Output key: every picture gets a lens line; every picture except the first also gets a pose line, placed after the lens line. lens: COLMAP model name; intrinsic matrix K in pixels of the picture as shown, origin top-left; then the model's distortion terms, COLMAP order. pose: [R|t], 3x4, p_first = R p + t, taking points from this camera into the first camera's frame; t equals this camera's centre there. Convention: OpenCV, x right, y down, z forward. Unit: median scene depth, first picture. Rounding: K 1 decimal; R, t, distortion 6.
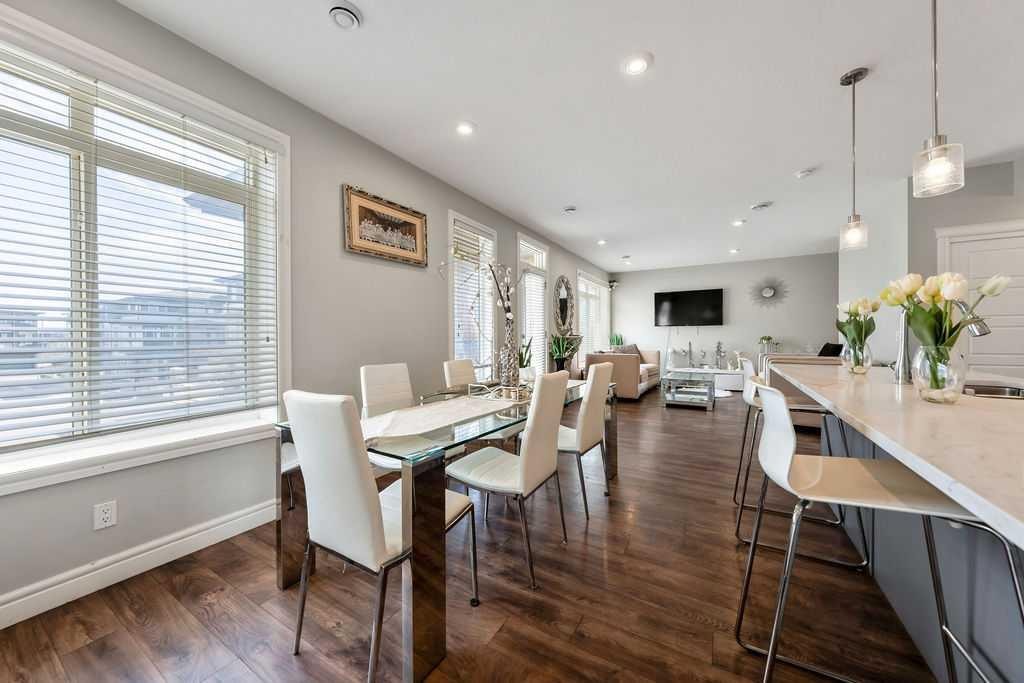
lens RADIAL K [[351.0, 0, 507.7], [0, 351.0, 340.4], [0, 0, 1]] dist [-0.002753, -0.000059]
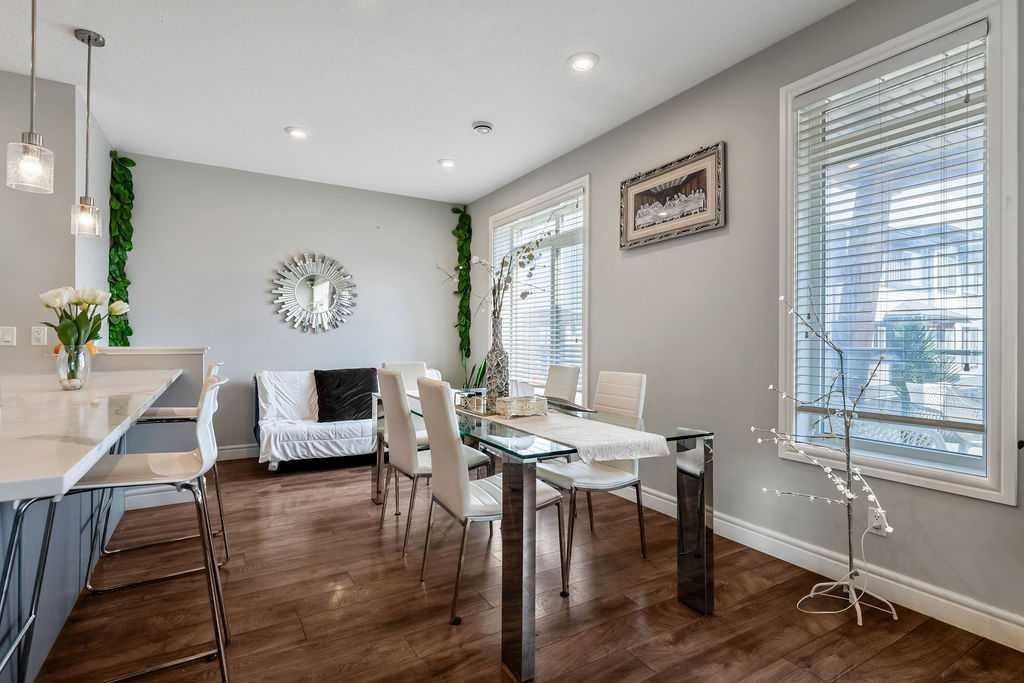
lens RADIAL K [[488.5, 0, 521.6], [0, 488.5, 338.6], [0, 0, 1]] dist [-0.006778, -0.000228]
pose [[-0.435987, -0.000843, -0.899953, 0.384509], [-0.010042, 0.999942, 0.003929, -0.006130], [0.899897, 0.010750, -0.435970, 0.588734]]
